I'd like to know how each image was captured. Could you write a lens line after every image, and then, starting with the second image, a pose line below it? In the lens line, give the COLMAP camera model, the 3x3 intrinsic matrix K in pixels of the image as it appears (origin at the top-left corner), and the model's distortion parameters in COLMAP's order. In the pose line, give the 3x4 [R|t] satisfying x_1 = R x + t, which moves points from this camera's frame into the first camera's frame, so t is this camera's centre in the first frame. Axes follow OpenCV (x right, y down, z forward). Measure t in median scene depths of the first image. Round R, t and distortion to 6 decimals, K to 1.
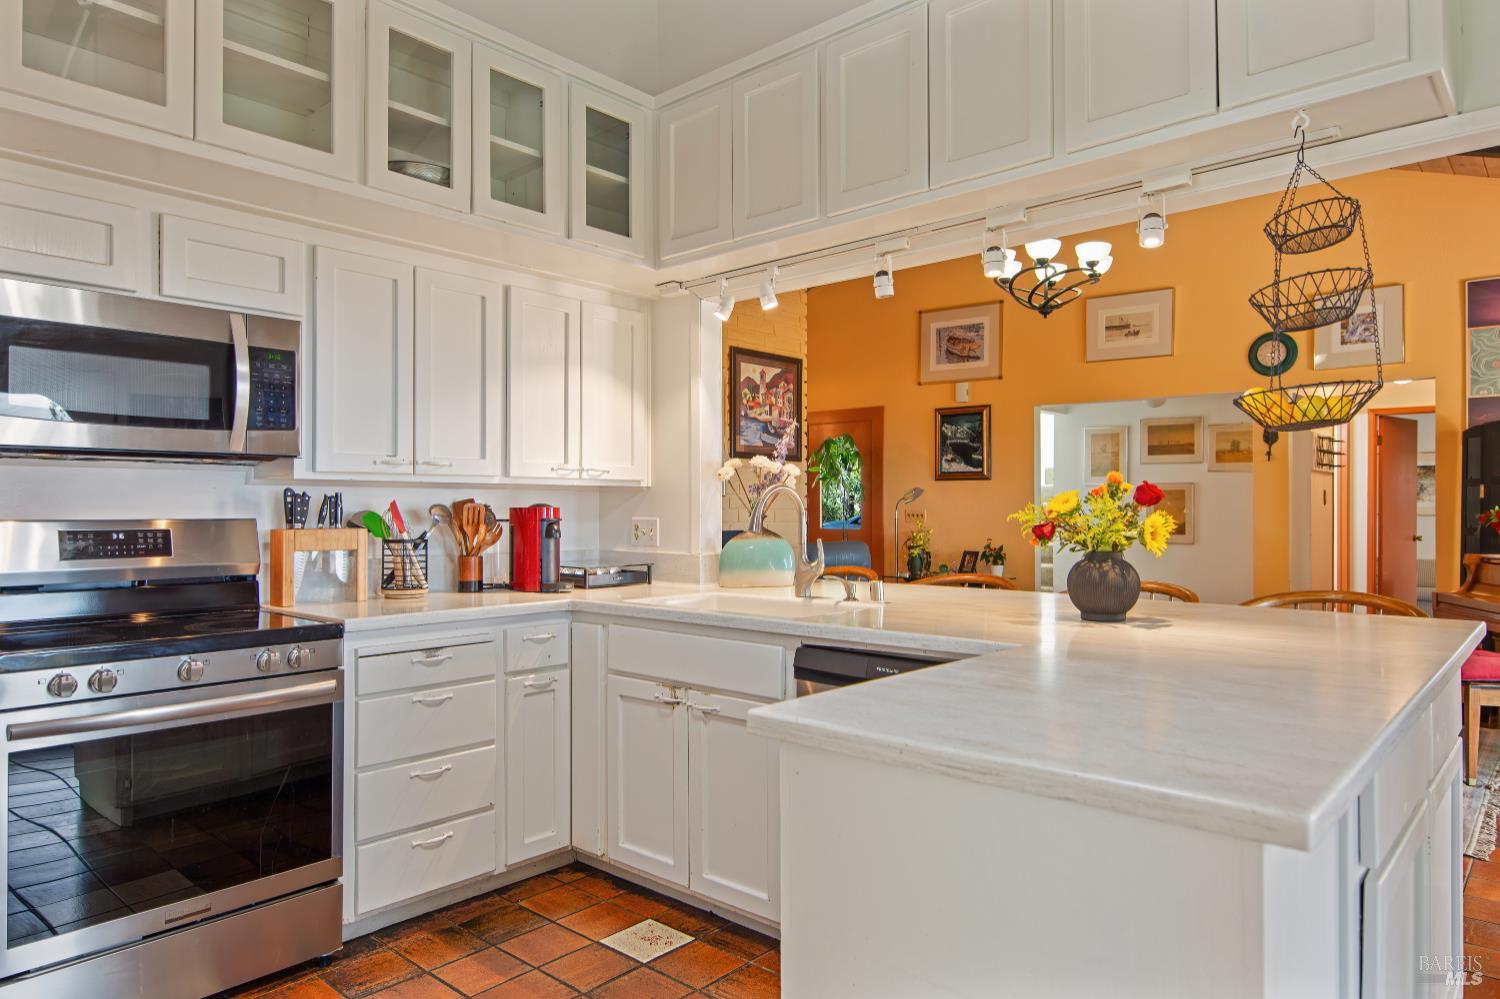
lens RADIAL K [[930.6, 0, 747.6], [0, 930.6, 511.9], [0, 0, 1]] dist [0.003459, -0.003902]
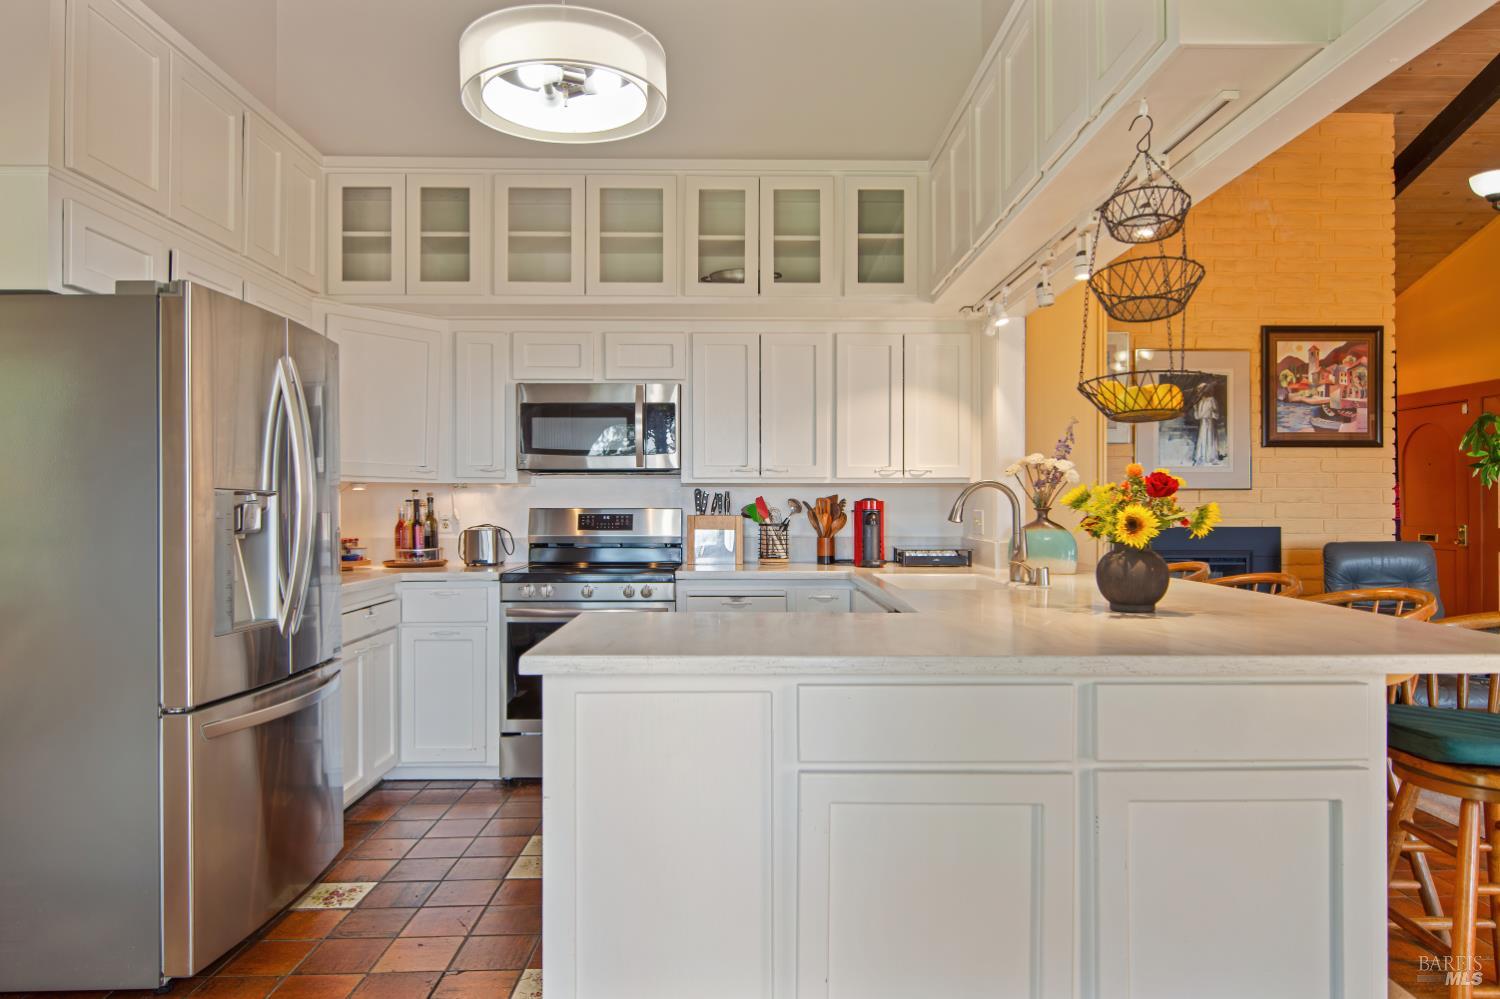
lens RADIAL K [[930.6, 0, 747.6], [0, 930.6, 511.9], [0, 0, 1]] dist [0.003459, -0.003902]
pose [[0.682711, 0.005405, -0.730669, 0.590623], [-0.002649, 0.999984, 0.004923, 0.004293], [0.730684, -0.001426, 0.682715, 0.002866]]
